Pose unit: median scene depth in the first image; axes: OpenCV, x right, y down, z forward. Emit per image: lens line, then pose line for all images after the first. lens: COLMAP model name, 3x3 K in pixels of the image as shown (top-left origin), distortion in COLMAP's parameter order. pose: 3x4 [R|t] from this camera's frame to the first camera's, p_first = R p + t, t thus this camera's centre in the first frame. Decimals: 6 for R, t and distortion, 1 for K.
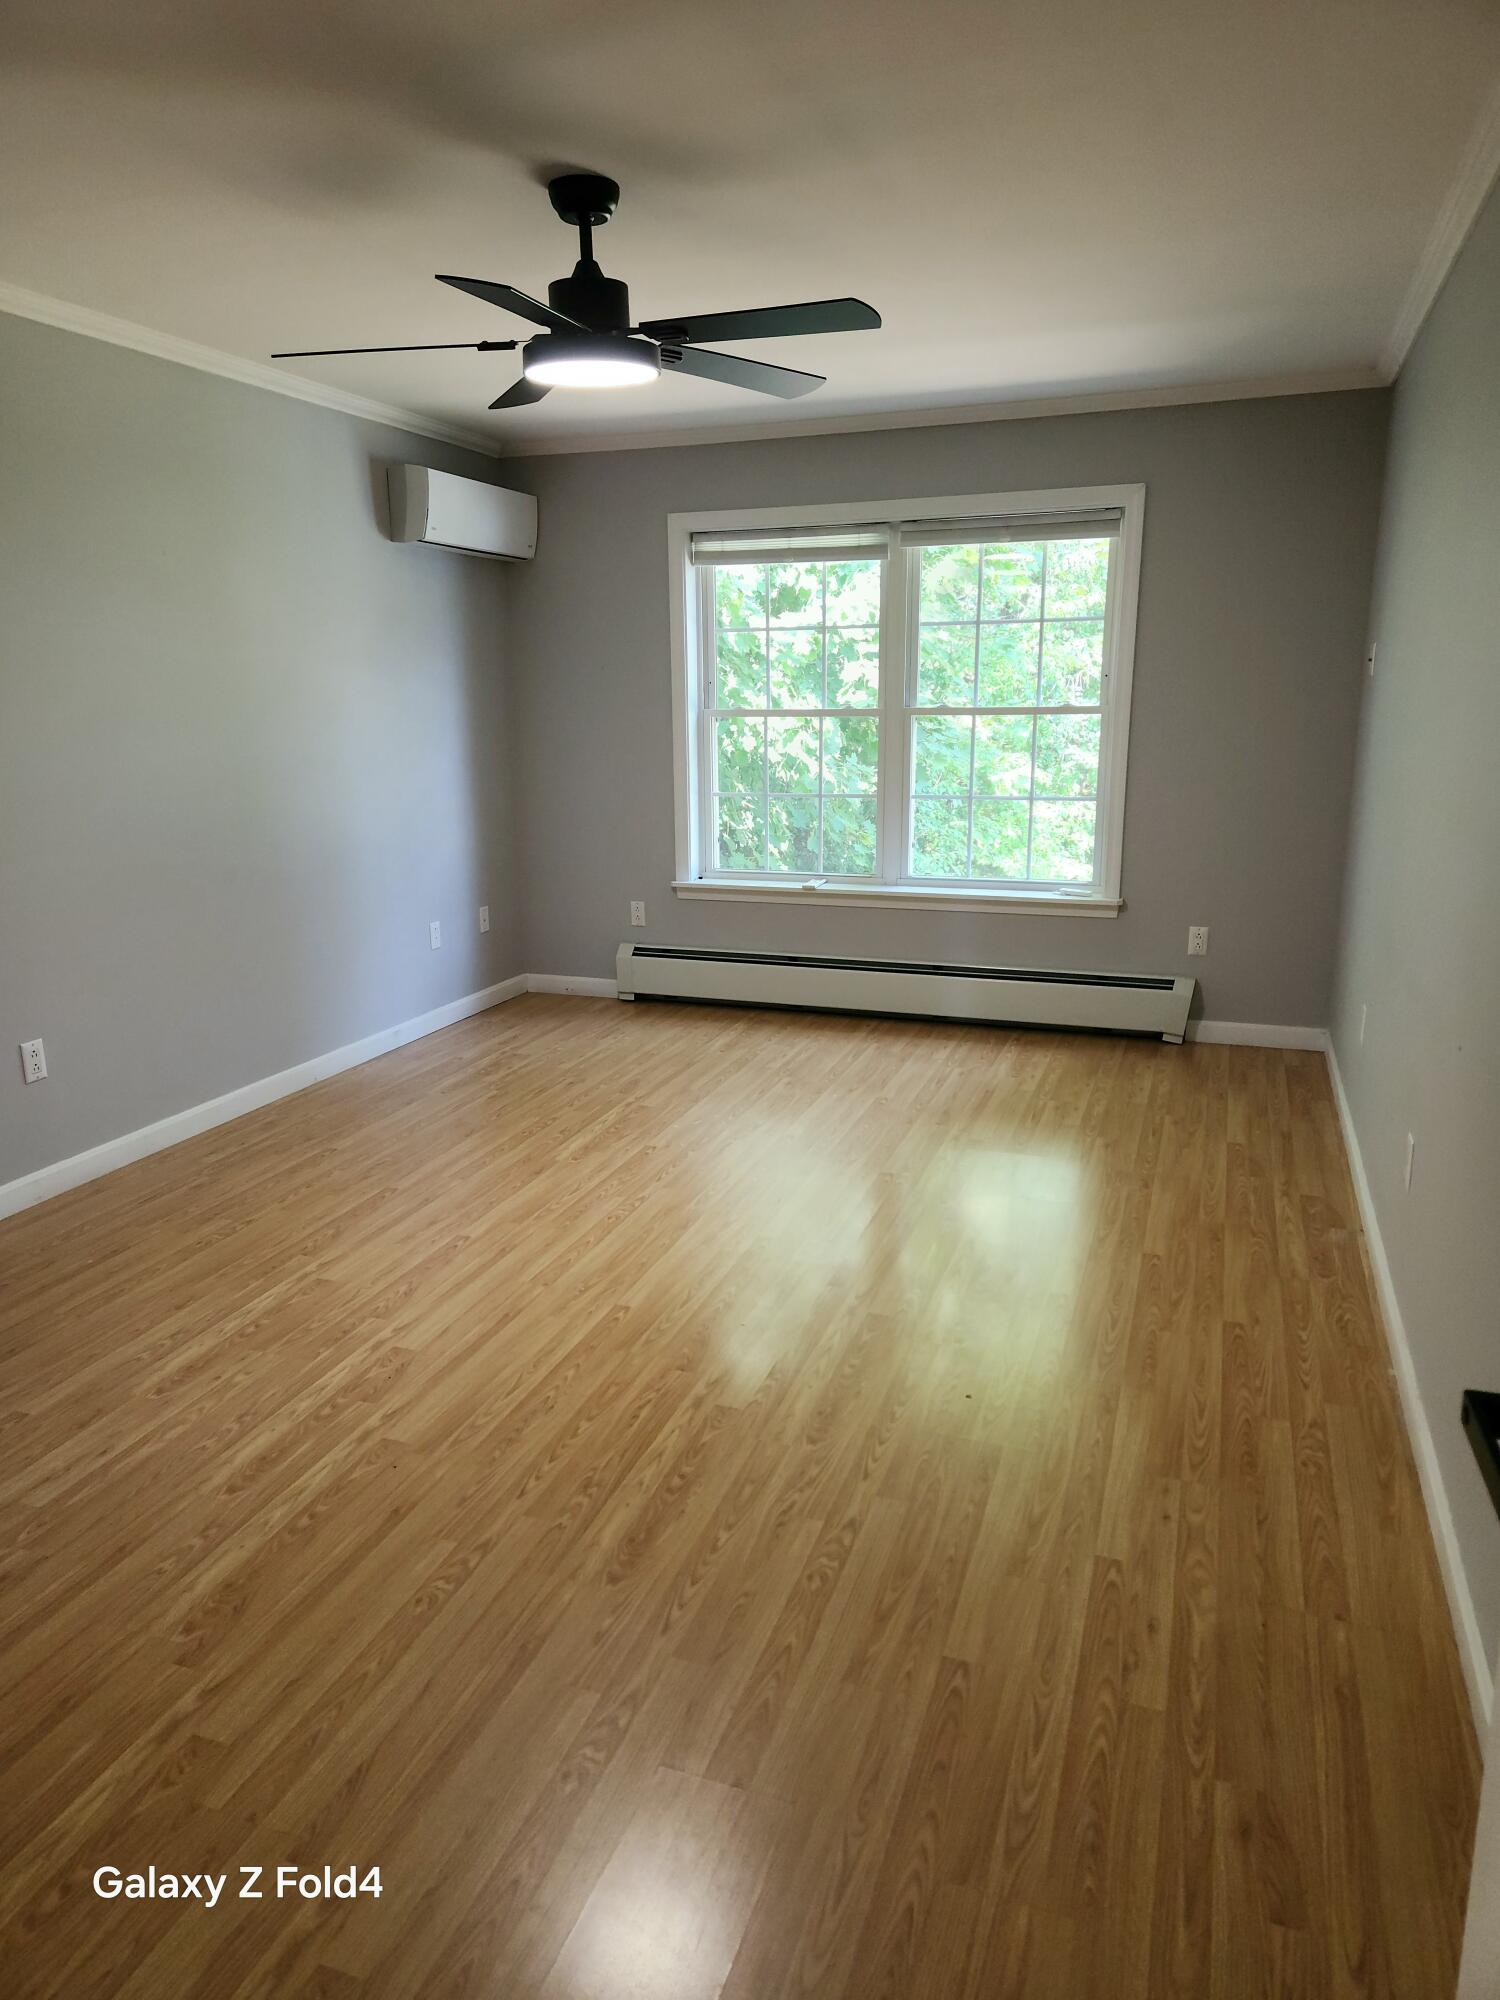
lens RADIAL K [[1306.7, 0, 748.3], [0, 1306.7, 993.2], [0, 0, 1]] dist [0.093928, -0.074856]
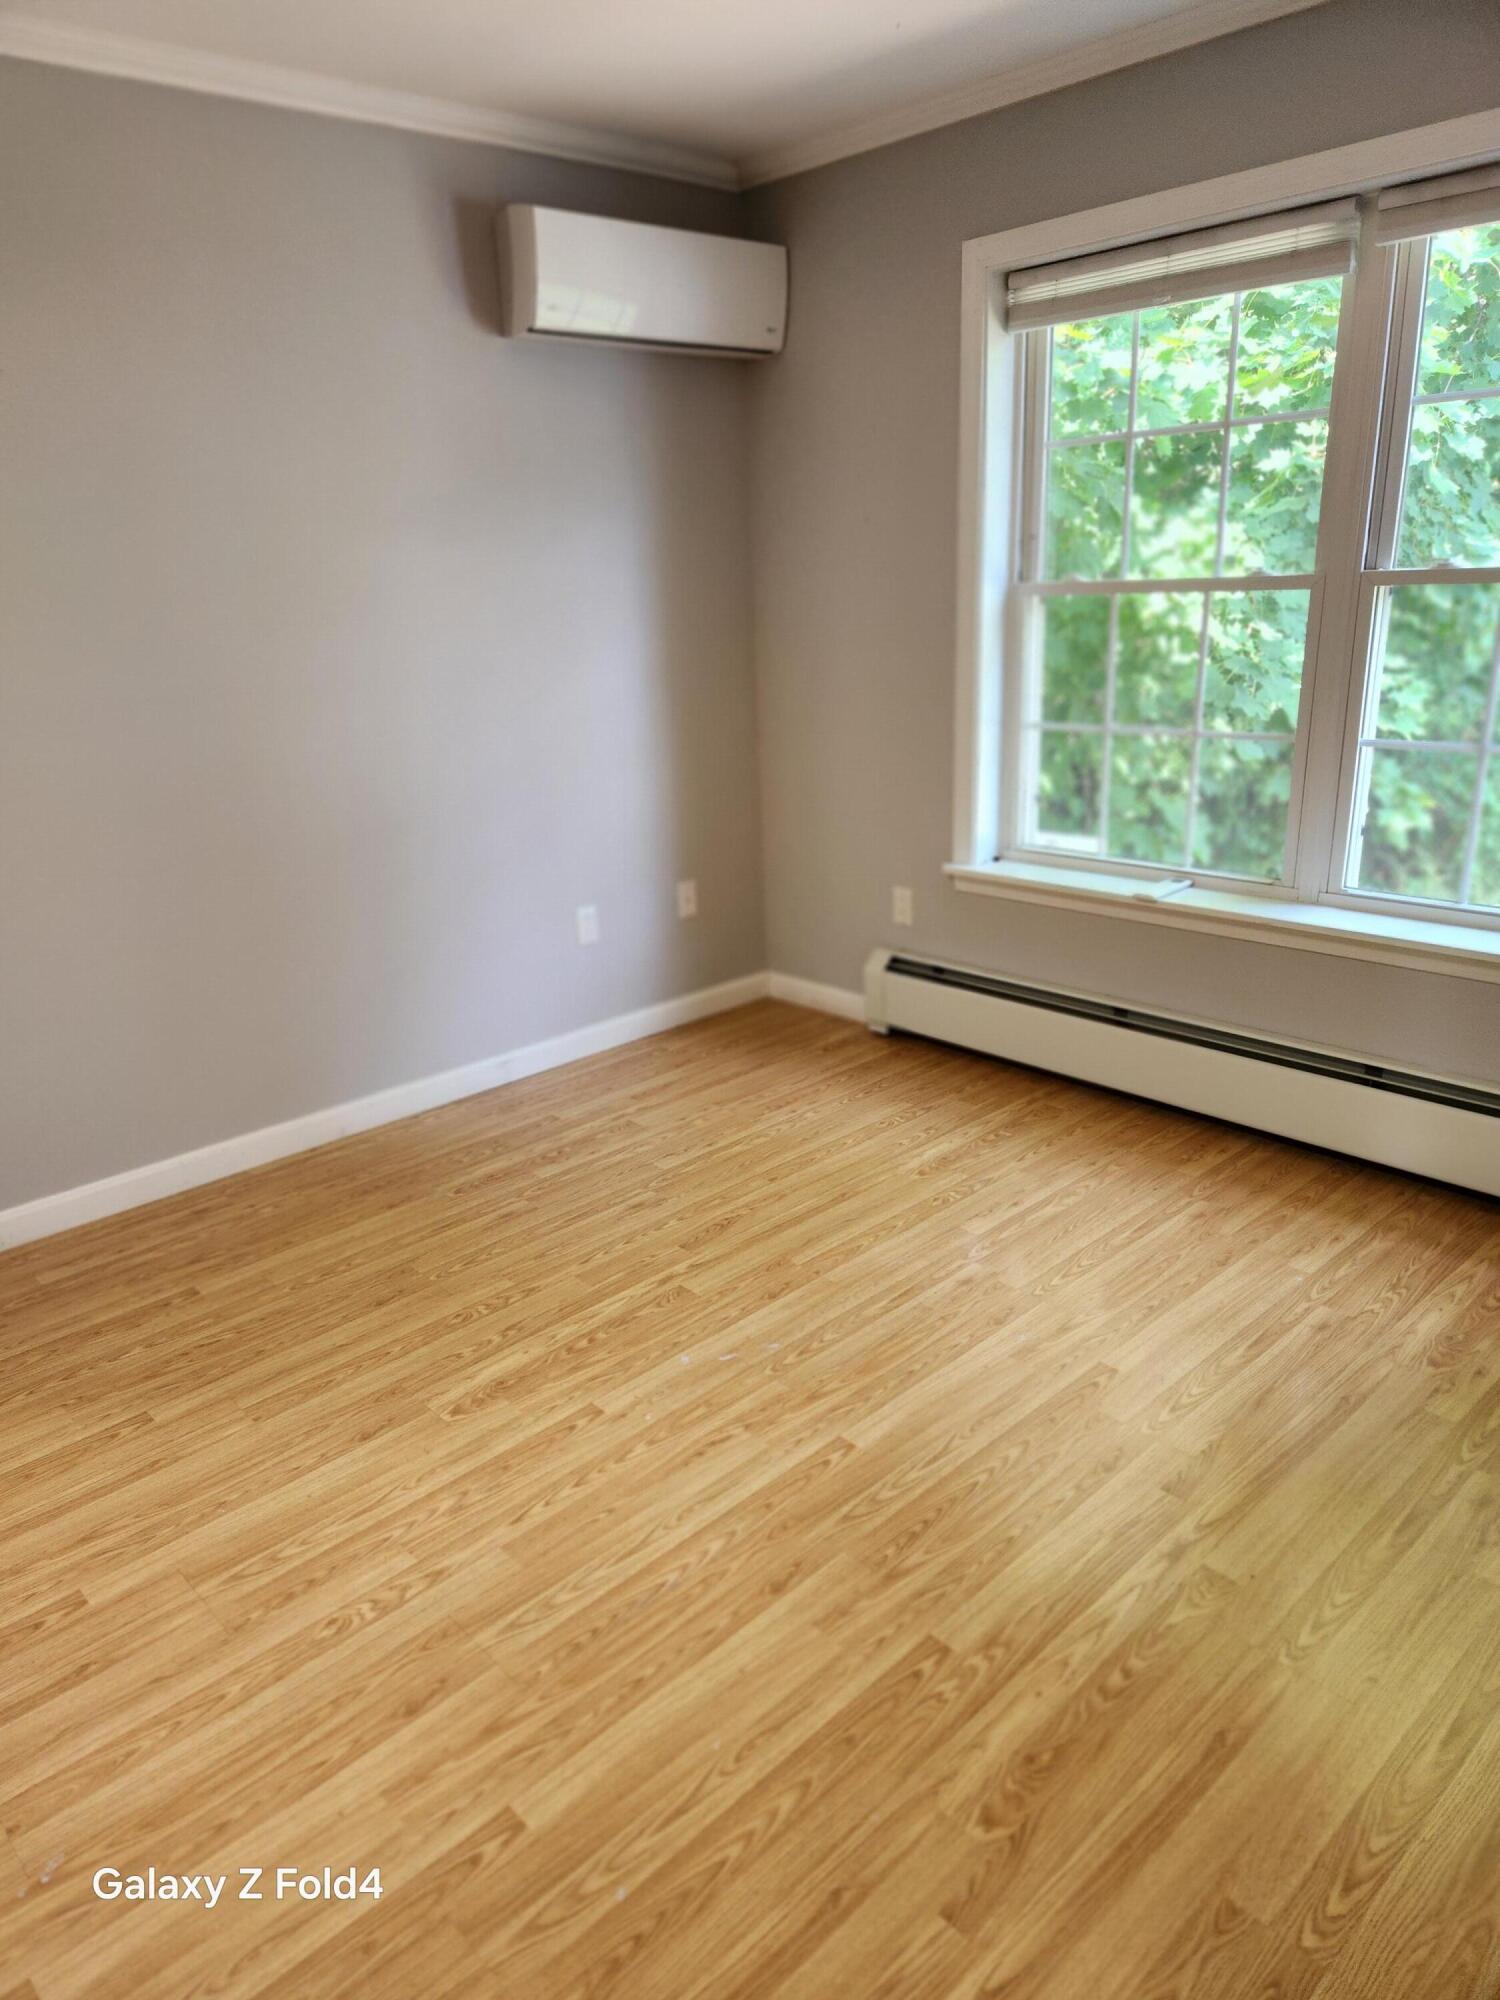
lens RADIAL K [[1311.2, 0, 772.0], [0, 1311.2, 995.4], [0, 0, 1]] dist [0.096273, -0.081662]
pose [[0.890737, 0.117254, -0.439135, 0.175929], [-0.072770, 0.990478, 0.116864, -0.103035], [0.448656, -0.072139, 0.890788, 0.439410]]
